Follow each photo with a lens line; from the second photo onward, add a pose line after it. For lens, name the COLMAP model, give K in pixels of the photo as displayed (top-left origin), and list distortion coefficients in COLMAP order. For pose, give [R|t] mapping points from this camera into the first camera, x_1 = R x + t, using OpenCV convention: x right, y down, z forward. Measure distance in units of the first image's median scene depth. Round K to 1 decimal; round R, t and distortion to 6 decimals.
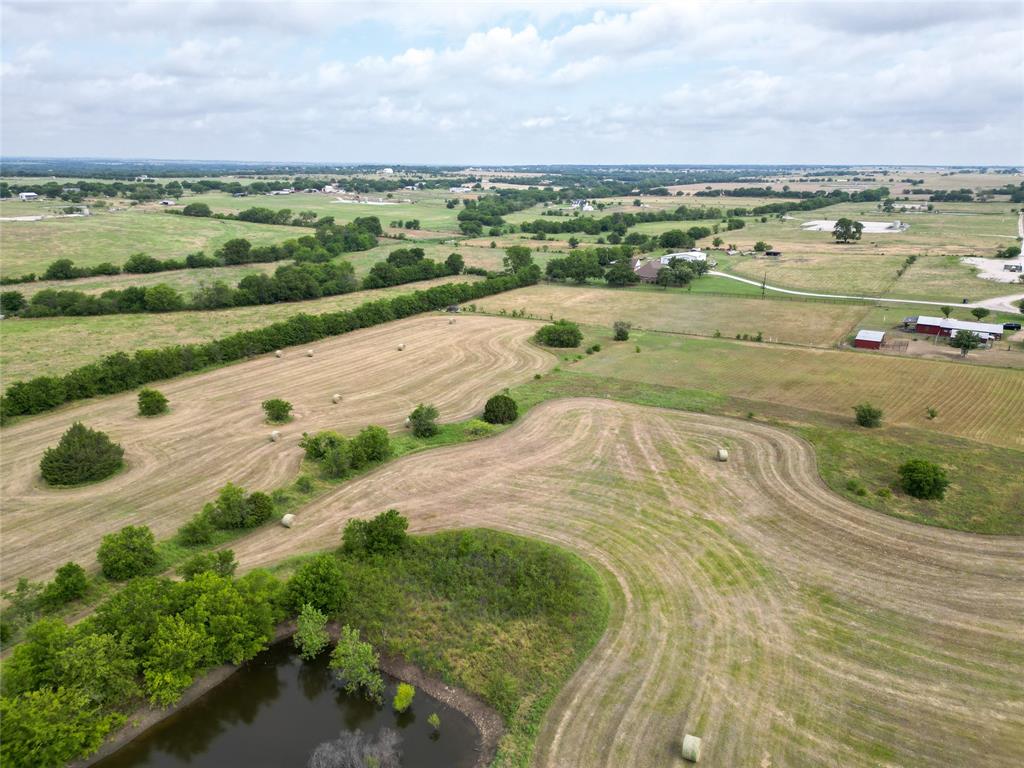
lens RADIAL K [[720.9, 0, 503.8], [0, 720.9, 381.4], [0, 0, 1]] dist [0.071679, -0.068027]
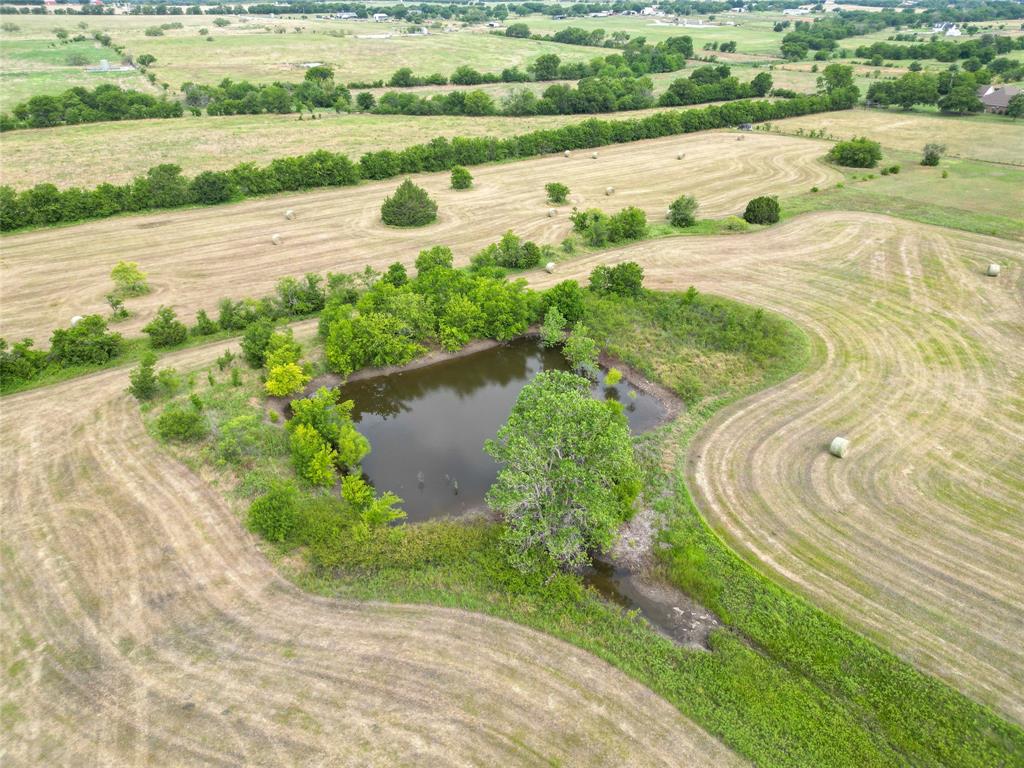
lens RADIAL K [[720.9, 0, 504.9], [0, 720.9, 370.5], [0, 0, 1]] dist [0.071679, -0.068027]
pose [[0.918416, 0.177520, -0.353553, 0.047720], [-0.106991, 0.971824, 0.210027, 0.058787], [0.380875, -0.155065, 0.911531, -0.083553]]
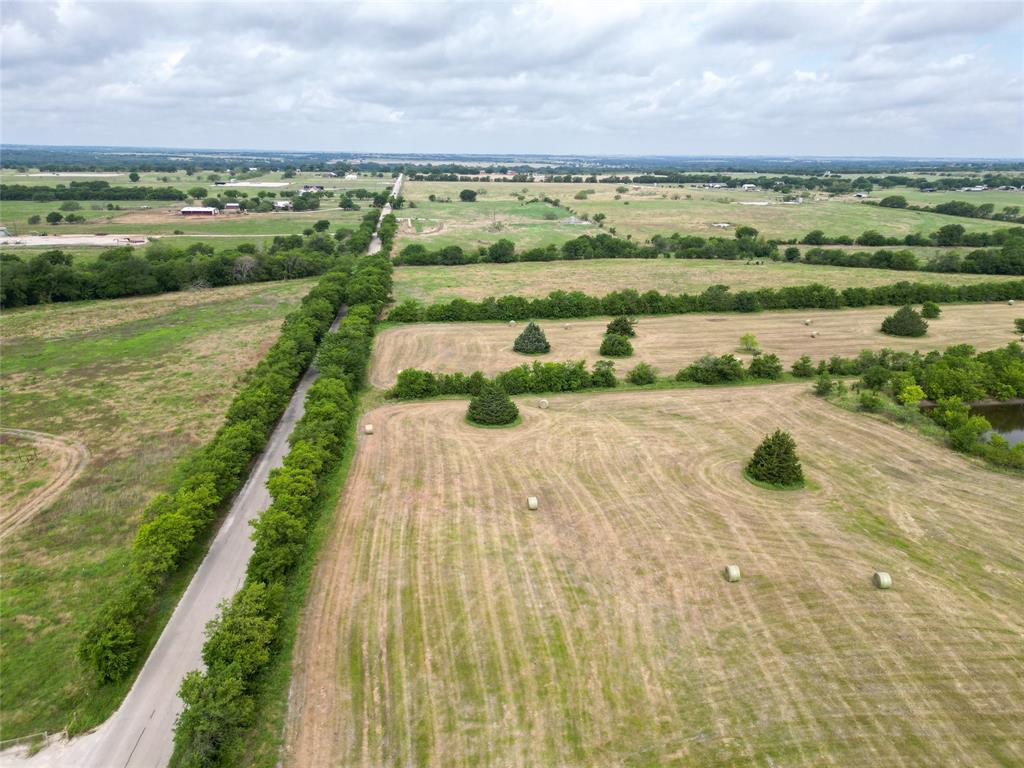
lens RADIAL K [[720.9, 0, 511.8], [0, 720.9, 379.9], [0, 0, 1]] dist [0.071679, -0.068027]
pose [[0.691099, 0.214501, -0.690197, 0.014474], [-0.213331, 0.972939, 0.088762, 0.171669], [0.690559, 0.085897, 0.718157, -0.569736]]
